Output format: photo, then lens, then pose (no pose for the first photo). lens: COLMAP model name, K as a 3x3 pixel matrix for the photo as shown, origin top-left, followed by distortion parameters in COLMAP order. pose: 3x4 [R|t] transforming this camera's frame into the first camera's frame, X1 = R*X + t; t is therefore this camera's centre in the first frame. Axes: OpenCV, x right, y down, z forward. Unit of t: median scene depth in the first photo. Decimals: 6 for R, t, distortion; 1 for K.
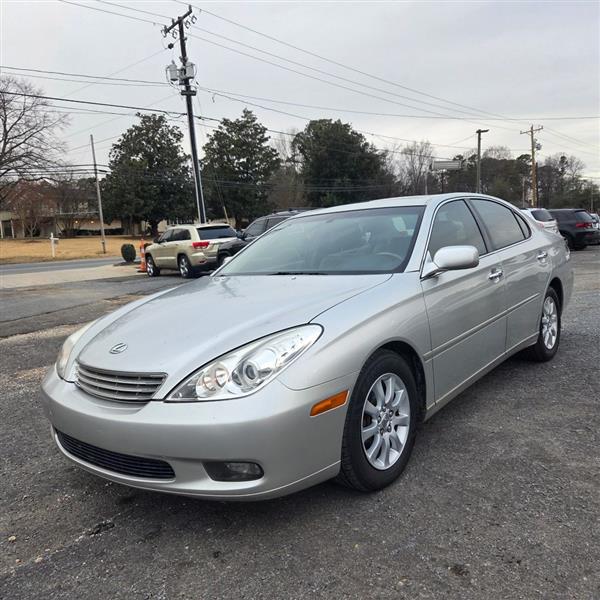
lens RADIAL K [[536.7, 0, 293.8], [0, 536.7, 303.6], [0, 0, 1]] dist [0.084072, -0.069877]
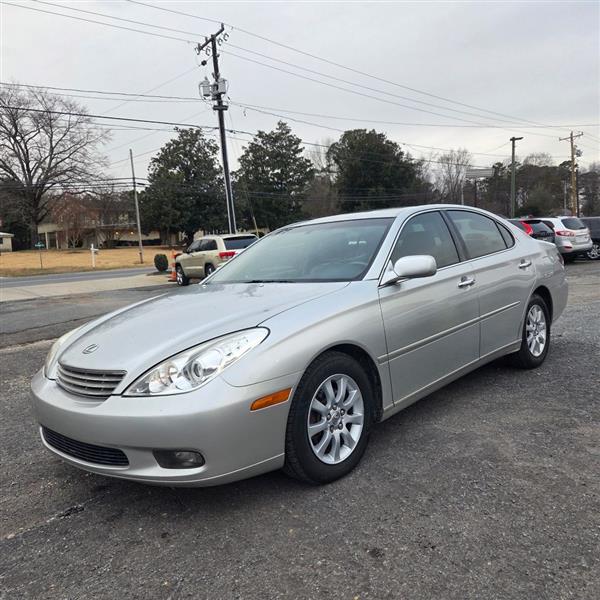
lens RADIAL K [[536.7, 0, 295.6], [0, 536.7, 301.9], [0, 0, 1]] dist [0.084072, -0.069877]
pose [[0.997863, 0.002126, -0.065306, 0.031681], [-0.003460, 0.999788, -0.020310, 0.001490], [0.065249, 0.020492, 0.997659, -0.015376]]
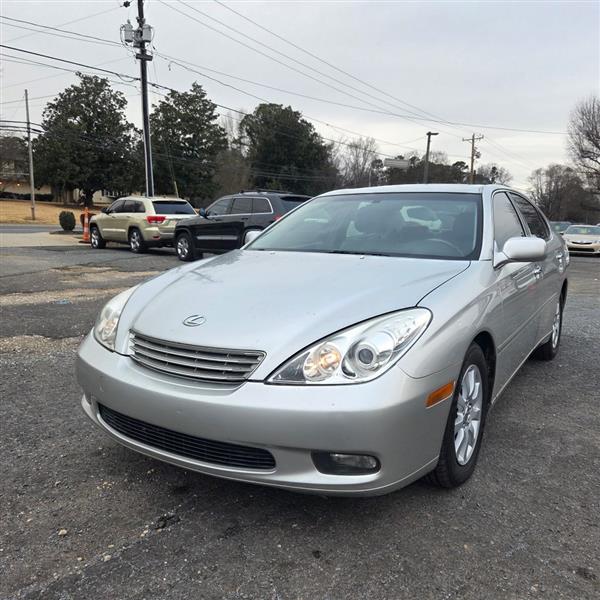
lens RADIAL K [[536.7, 0, 300.4], [0, 536.7, 306.6], [0, 0, 1]] dist [0.084072, -0.069877]
pose [[0.988310, 0.065407, 0.137714, -0.052174], [-0.069334, 0.997307, 0.023910, 0.005184], [-0.135779, -0.033179, 0.990183, 0.020262]]
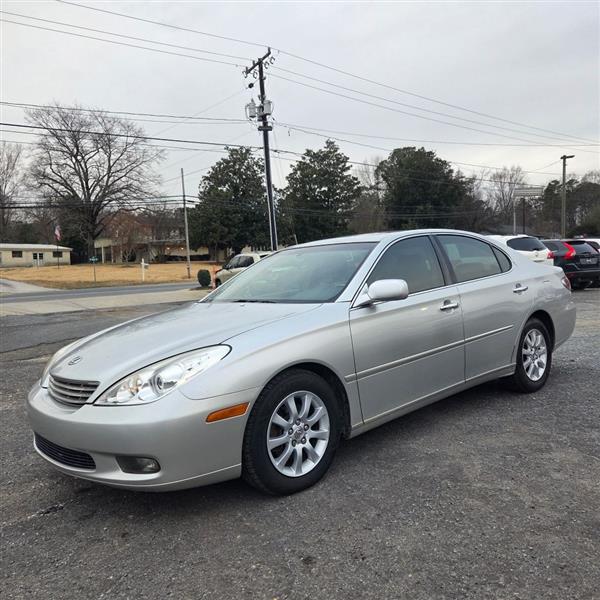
lens RADIAL K [[537.1, 0, 300.7], [0, 537.1, 302.5], [0, 0, 1]] dist [0.084812, -0.070016]
pose [[0.989171, 0.019883, -0.145418, 0.066109], [-0.027134, 0.998476, -0.048054, -0.000420], [0.144241, 0.051480, 0.988203, -0.025706]]
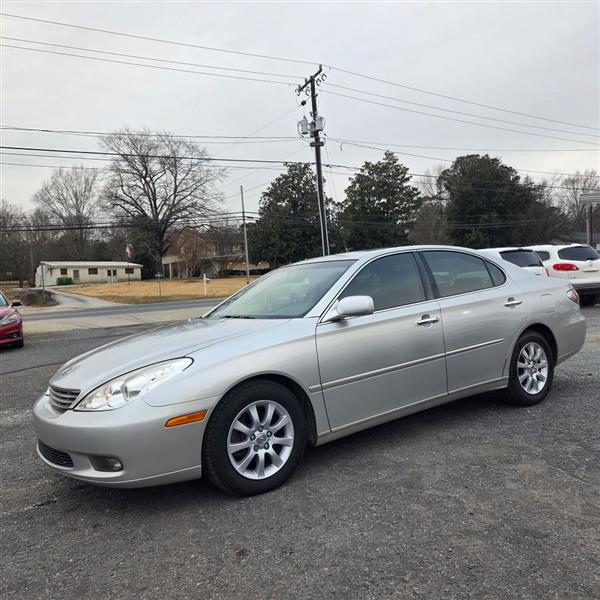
lens RADIAL K [[537.1, 0, 303.4], [0, 537.1, 308.8], [0, 0, 1]] dist [0.084812, -0.070016]
pose [[0.966061, 0.010625, -0.258095, 0.114179], [-0.026103, 0.998055, -0.056618, -0.002354], [0.256991, 0.061433, 0.964459, -0.034485]]
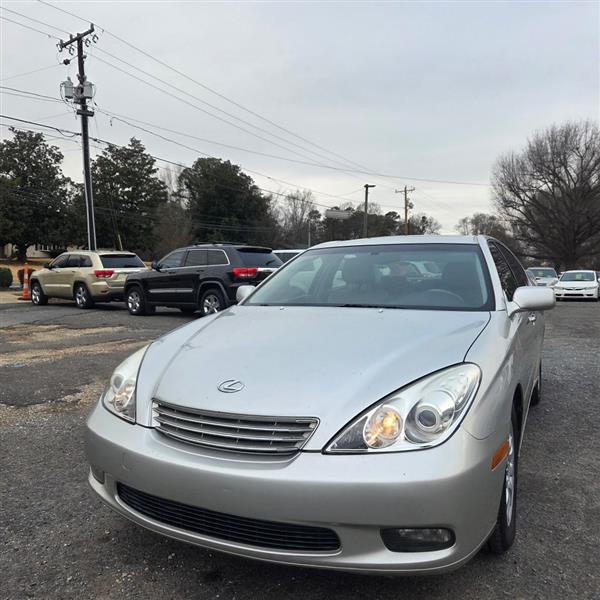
lens RADIAL K [[536.7, 0, 293.4], [0, 536.7, 311.4], [0, 0, 1]] dist [0.084072, -0.069877]
pose [[0.972754, 0.046308, 0.227167, -0.080108], [-0.033014, 0.997531, -0.061979, 0.003218], [-0.229476, 0.052790, 0.971882, 0.034134]]
